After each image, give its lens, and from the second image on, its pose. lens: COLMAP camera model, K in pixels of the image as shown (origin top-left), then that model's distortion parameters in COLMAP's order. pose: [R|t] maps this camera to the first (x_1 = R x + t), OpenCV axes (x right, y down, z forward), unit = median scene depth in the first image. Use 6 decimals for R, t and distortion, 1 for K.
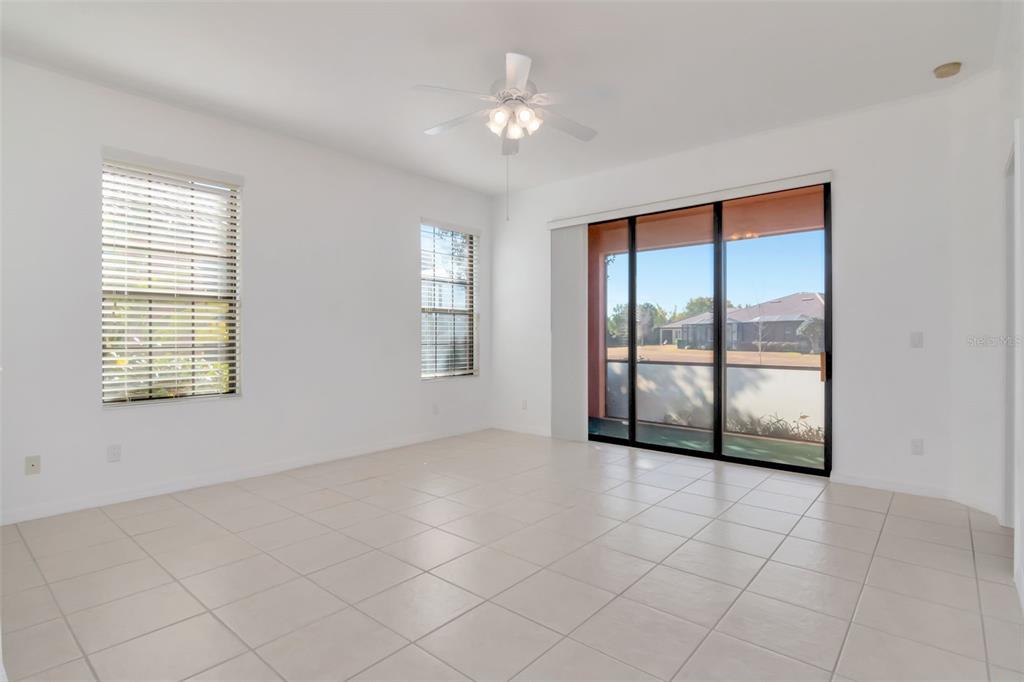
lens RADIAL K [[507.2, 0, 512.0], [0, 507.2, 341.0], [0, 0, 1]] dist [-0.003080, -0.000993]
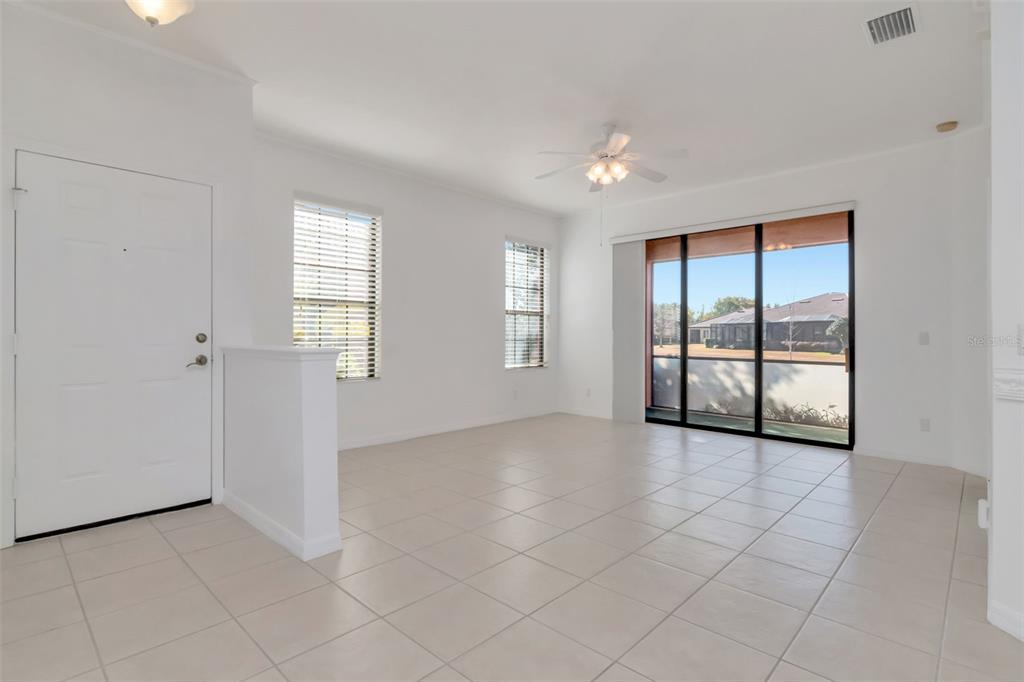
lens RADIAL K [[504.3, 0, 513.0], [0, 504.3, 334.2], [0, 0, 1]] dist [-0.003304, -0.000888]
pose [[0.998943, 0.006306, -0.045537, -0.129674], [-0.006773, 0.999926, -0.010093, 0.005212], [0.045470, 0.010391, 0.998912, -0.236580]]
